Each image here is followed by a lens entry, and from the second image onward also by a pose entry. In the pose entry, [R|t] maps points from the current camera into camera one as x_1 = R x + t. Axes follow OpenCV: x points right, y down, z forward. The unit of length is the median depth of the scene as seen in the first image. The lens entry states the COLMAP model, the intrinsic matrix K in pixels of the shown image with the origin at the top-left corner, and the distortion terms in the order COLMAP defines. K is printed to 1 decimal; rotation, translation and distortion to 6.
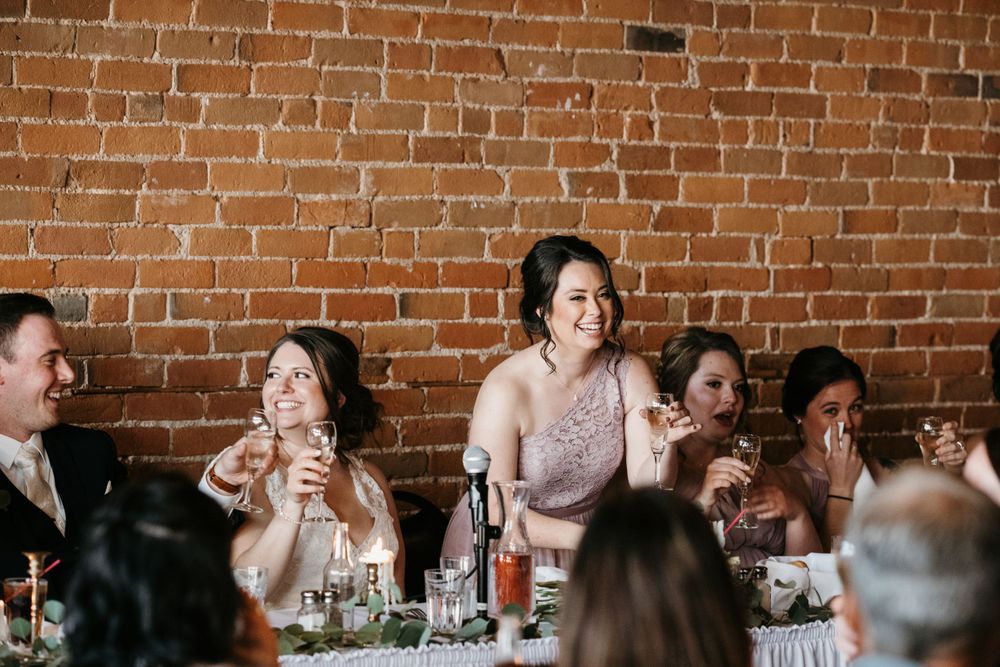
lens RADIAL K [[3798.4, 0, 500.0], [0, 3798.4, 333.5], [0, 0, 1]] dist [0.267244, -1.667162]
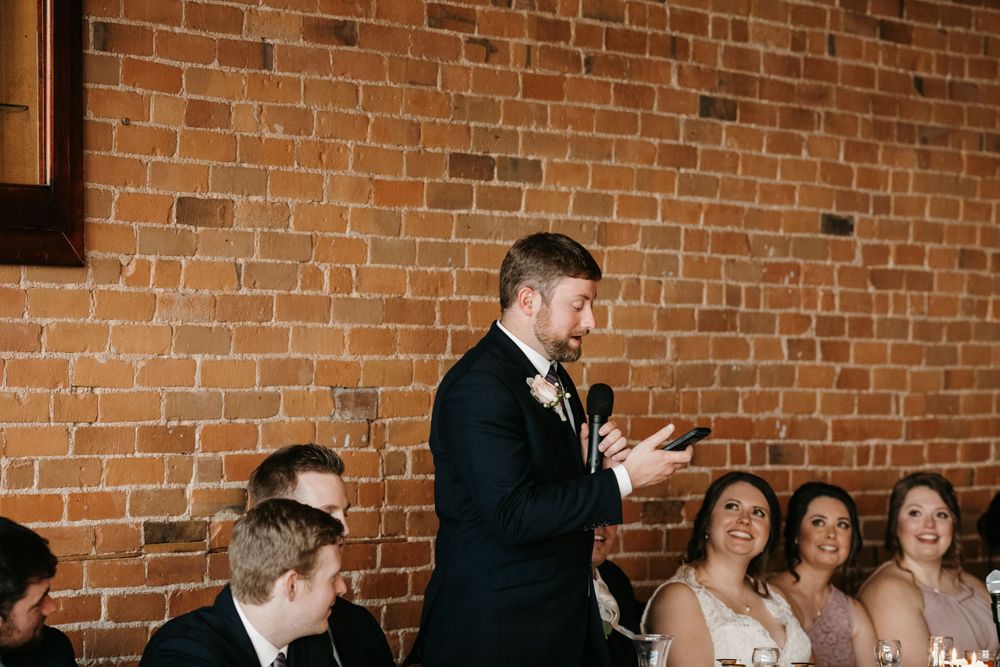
lens RADIAL K [[3798.4, 0, 500.0], [0, 3798.4, 333.5], [0, 0, 1]] dist [0.267244, -1.667162]
pose [[0.959565, -0.003986, 0.281459, -0.404450], [0.014869, 0.999222, -0.036539, -0.002948], [-0.281095, 0.039246, 0.958877, -0.094306]]
